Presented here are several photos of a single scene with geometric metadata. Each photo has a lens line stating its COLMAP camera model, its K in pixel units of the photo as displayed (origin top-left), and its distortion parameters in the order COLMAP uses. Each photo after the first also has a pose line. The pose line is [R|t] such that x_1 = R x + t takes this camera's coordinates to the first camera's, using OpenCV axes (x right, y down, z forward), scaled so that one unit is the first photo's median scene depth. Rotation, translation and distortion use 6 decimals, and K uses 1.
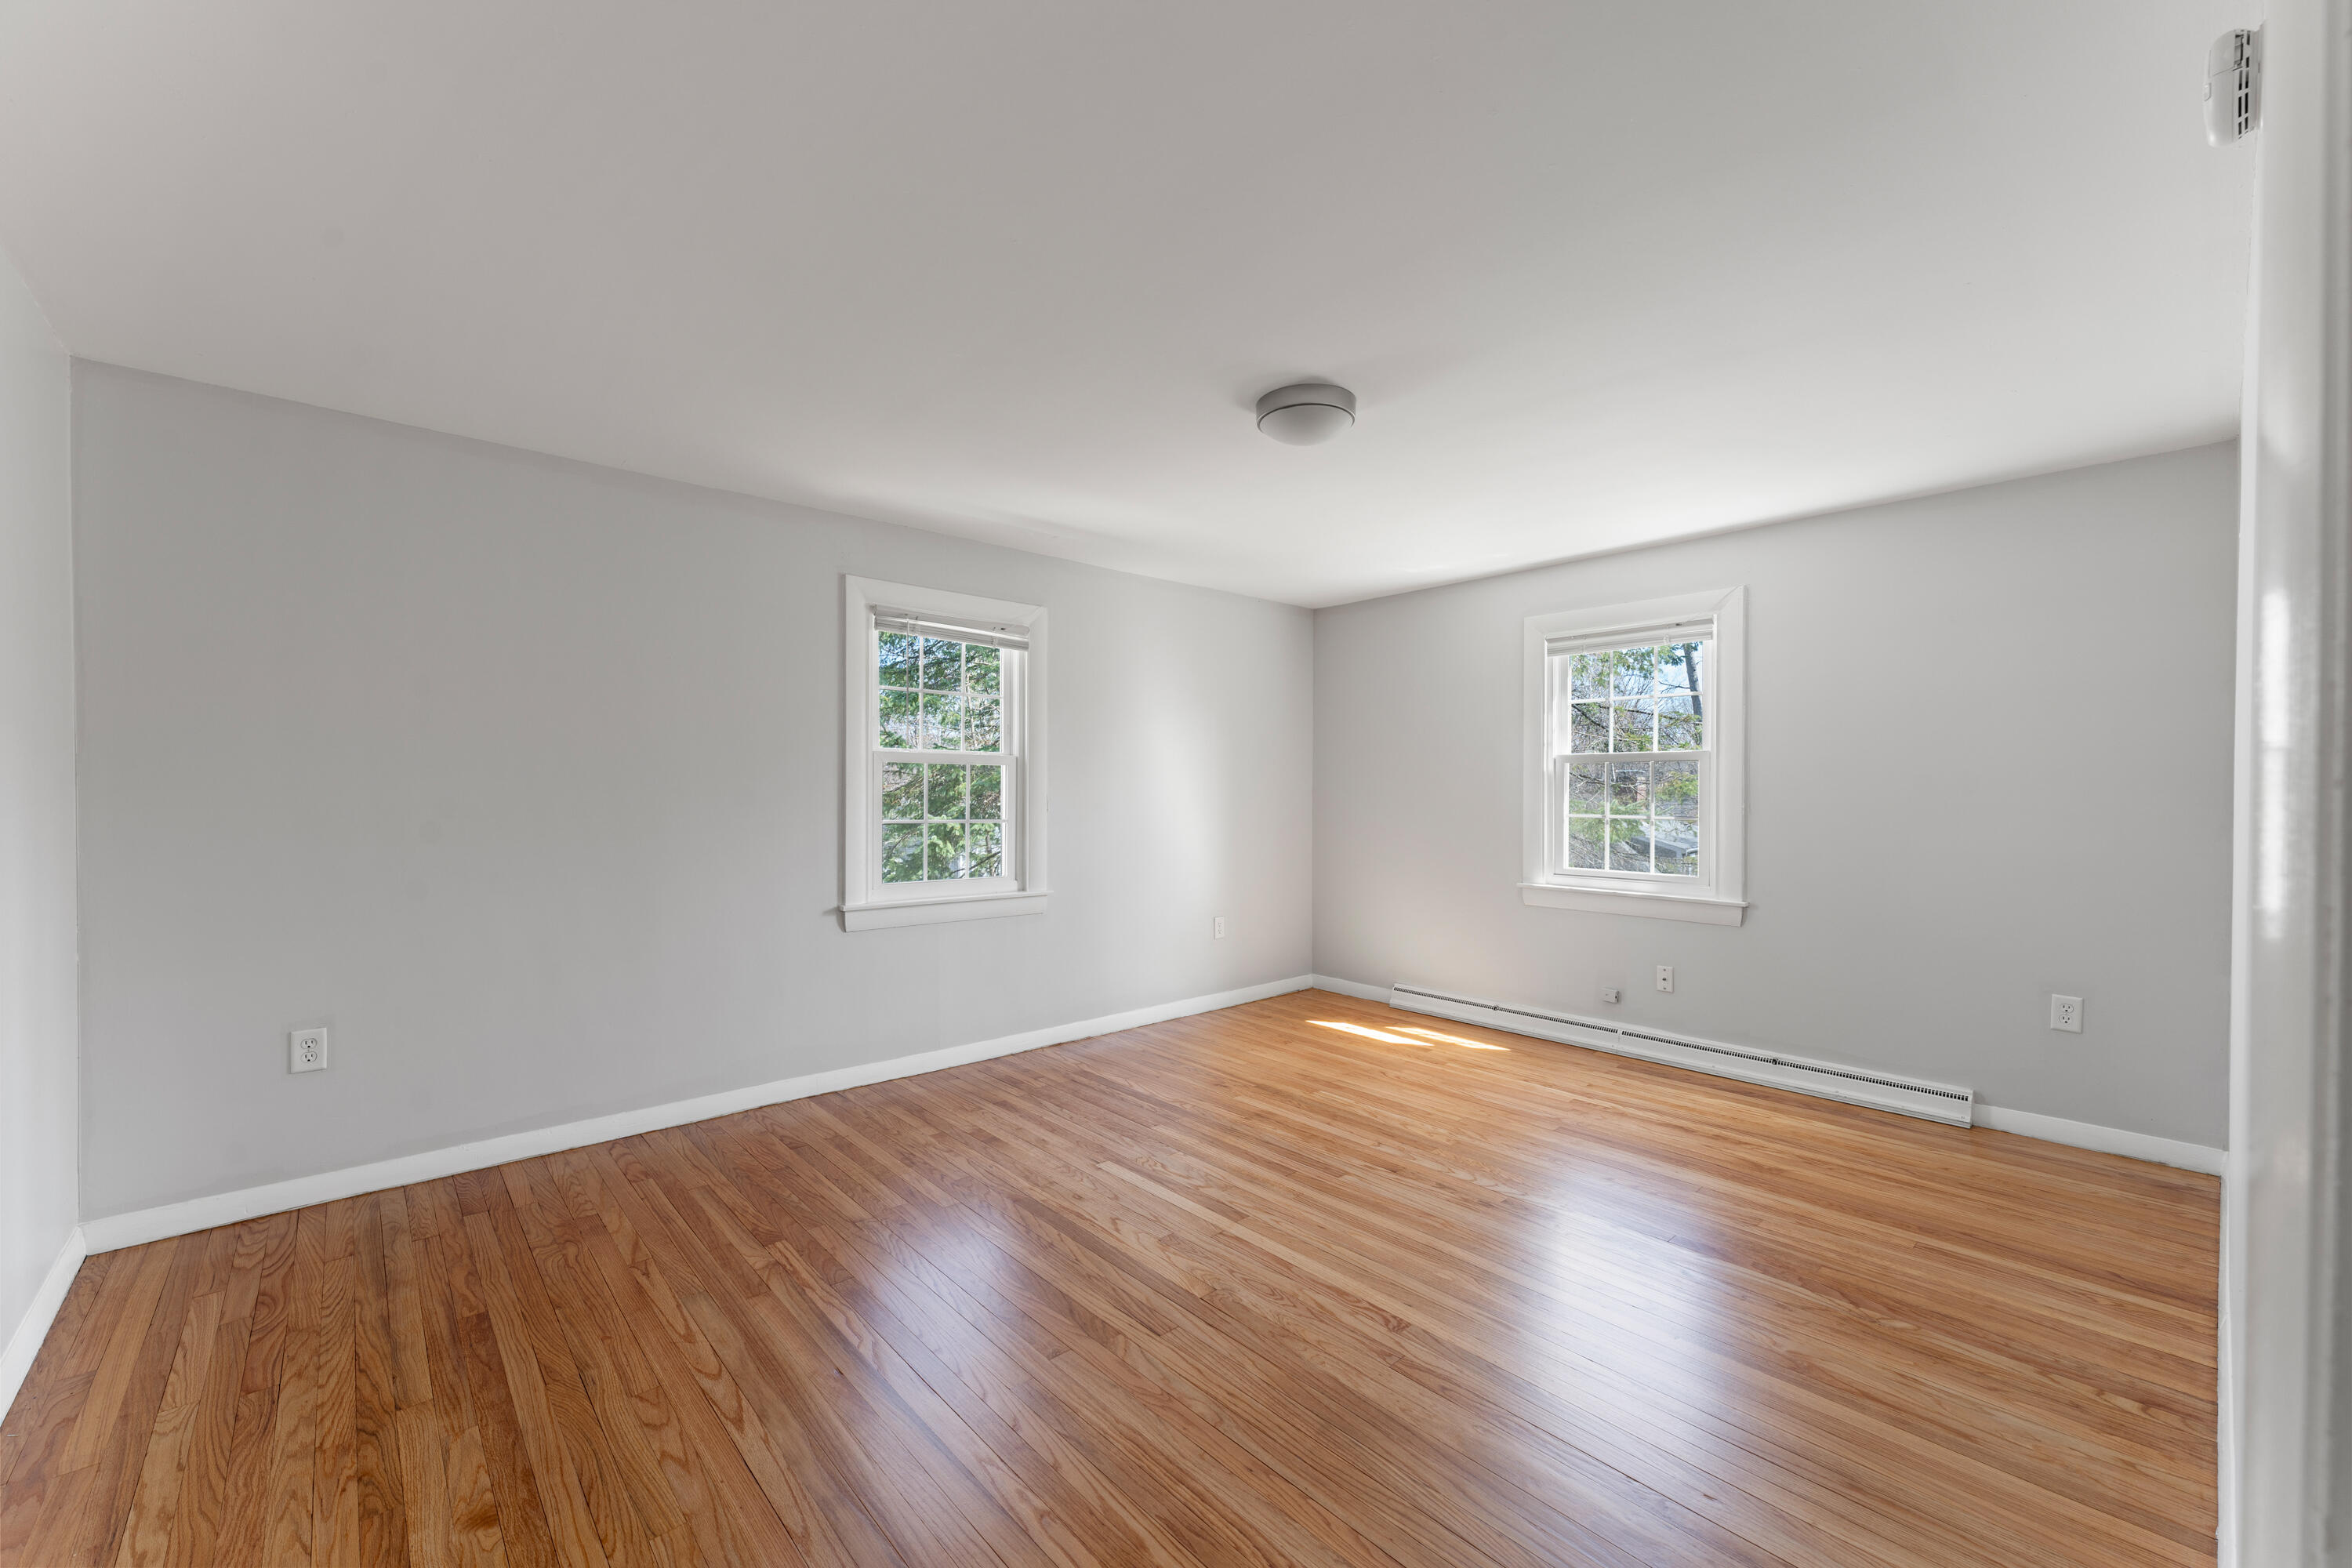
lens RADIAL K [[948.6, 0, 1178.7], [0, 948.6, 788.5], [0, 0, 1]] dist [0.003390, -0.000227]
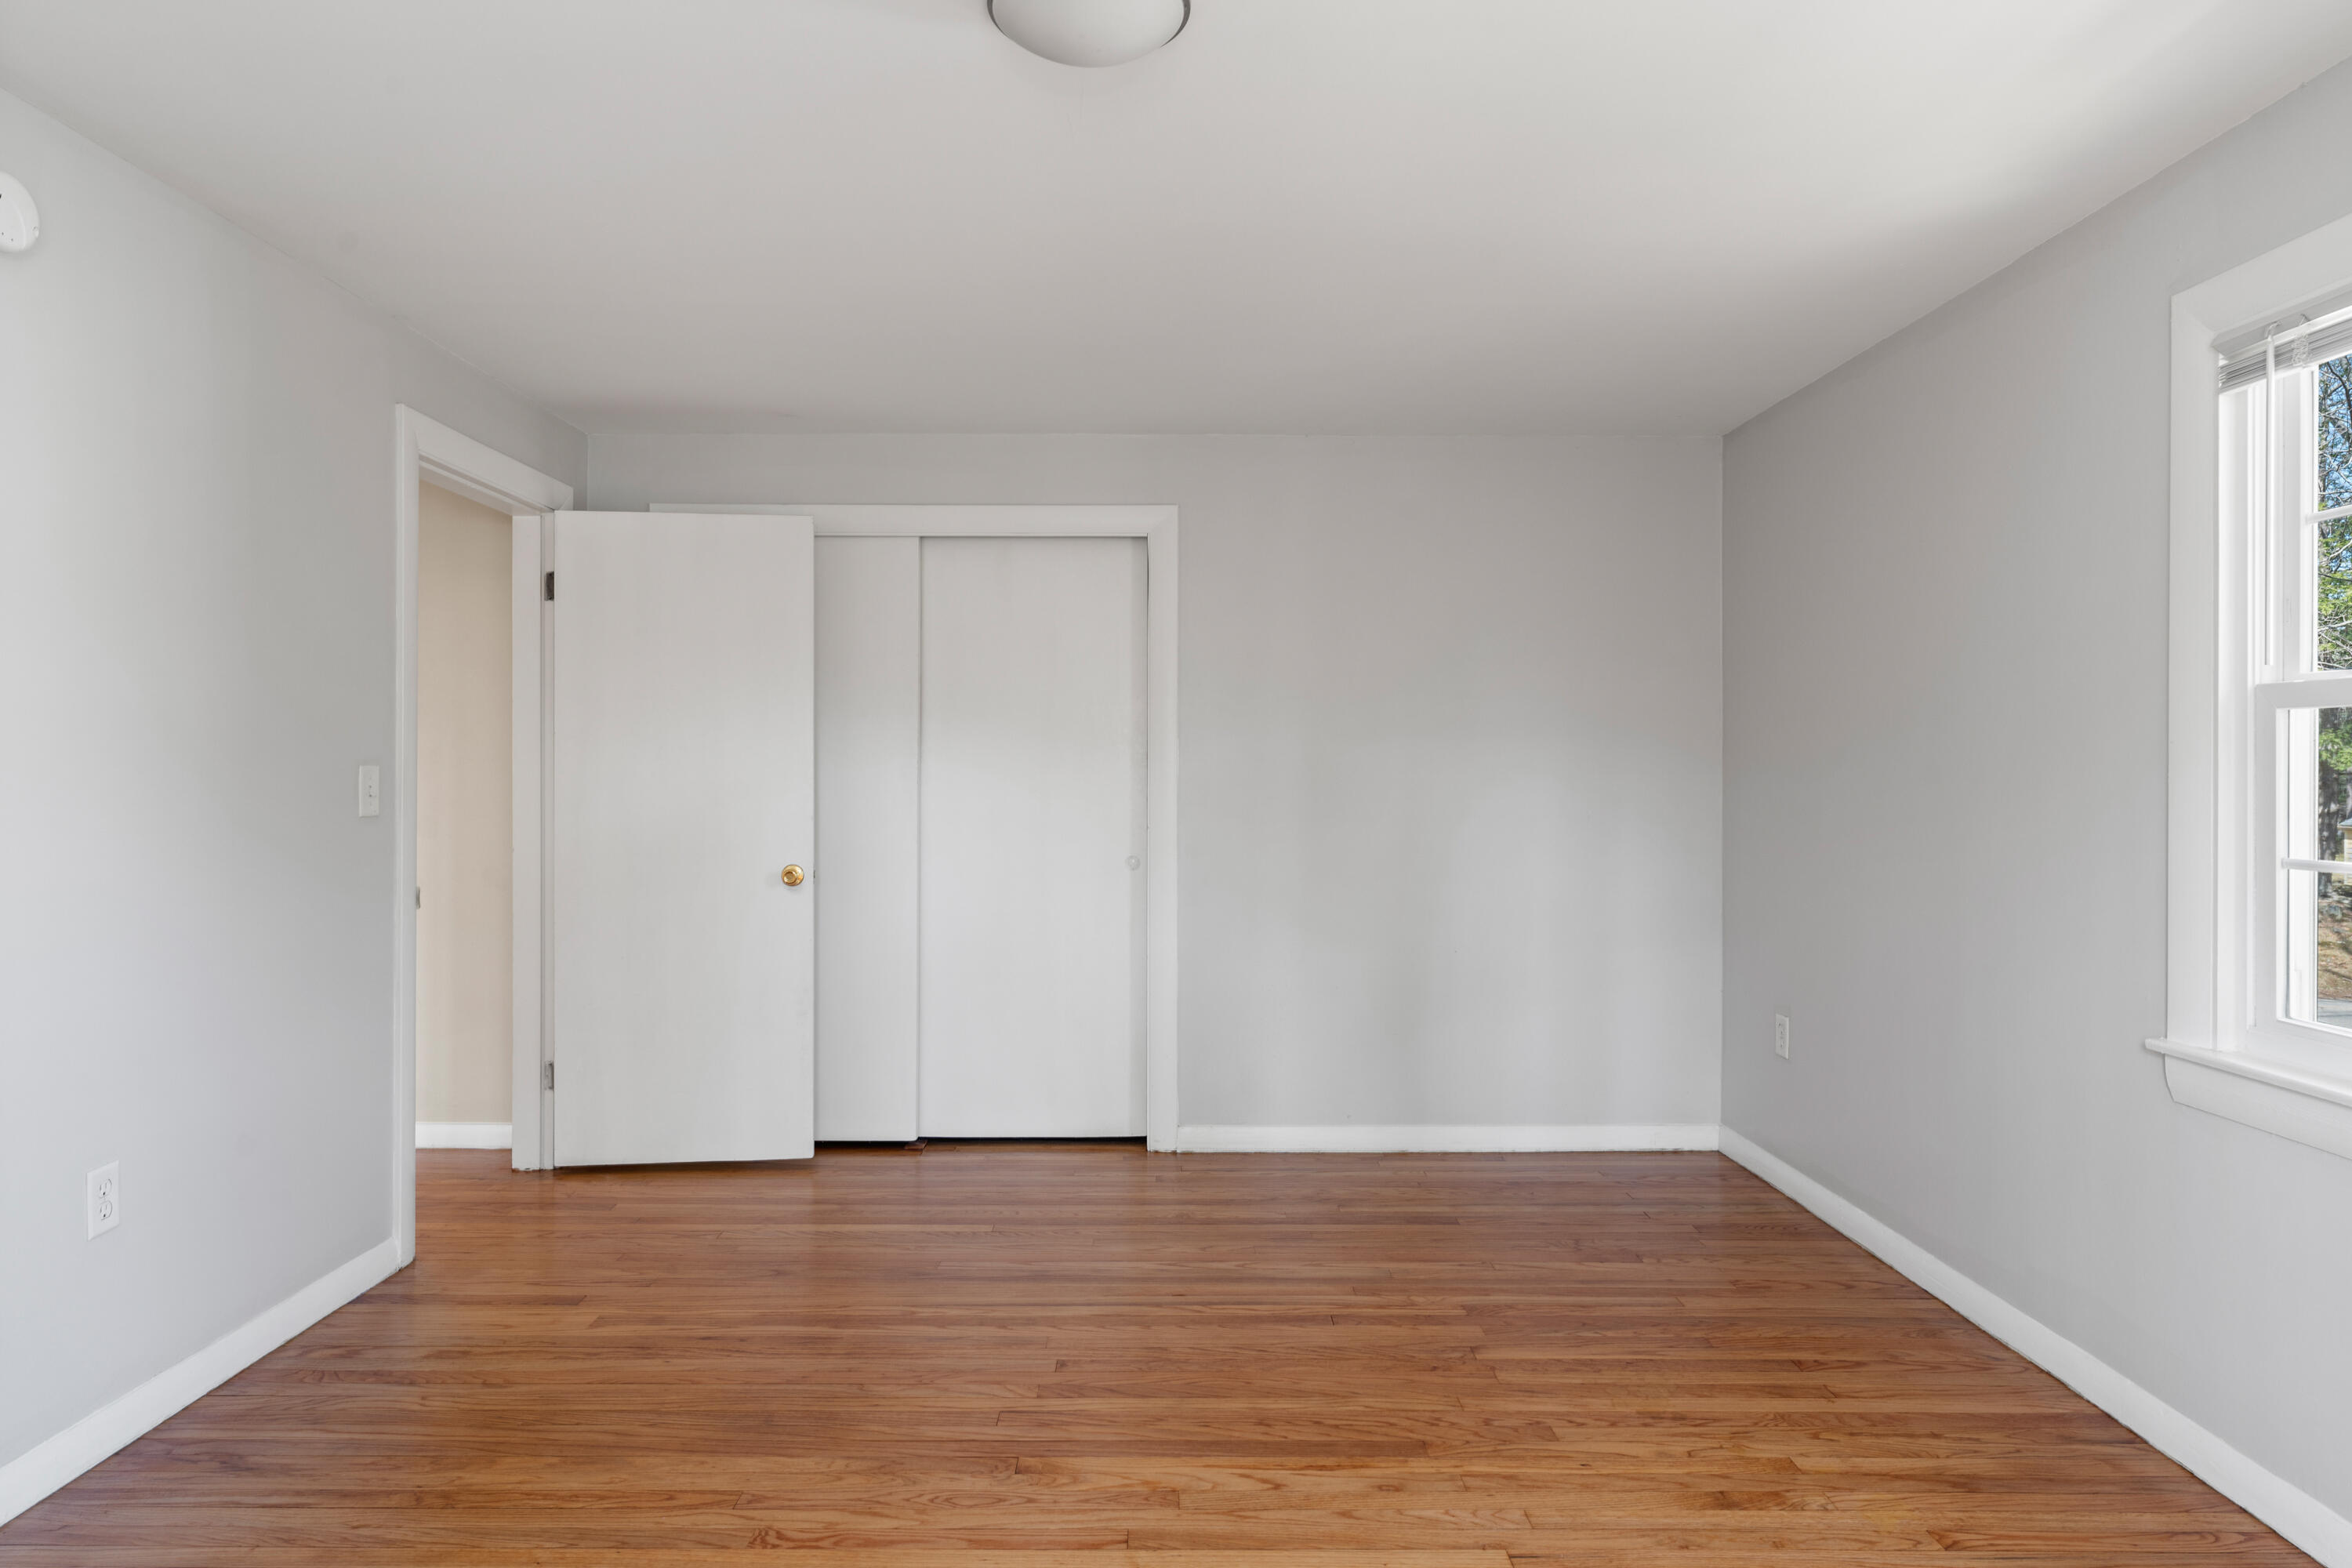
lens RADIAL K [[1398.9, 0, 1160.1], [0, 1398.9, 783.4], [0, 0, 1]] dist [0.004987, -0.001494]
pose [[-0.684516, -0.001599, -0.728996, 0.733621], [-0.003317, 0.999994, 0.000922, 0.005226], [0.728990, 0.003049, -0.684518, 1.792927]]
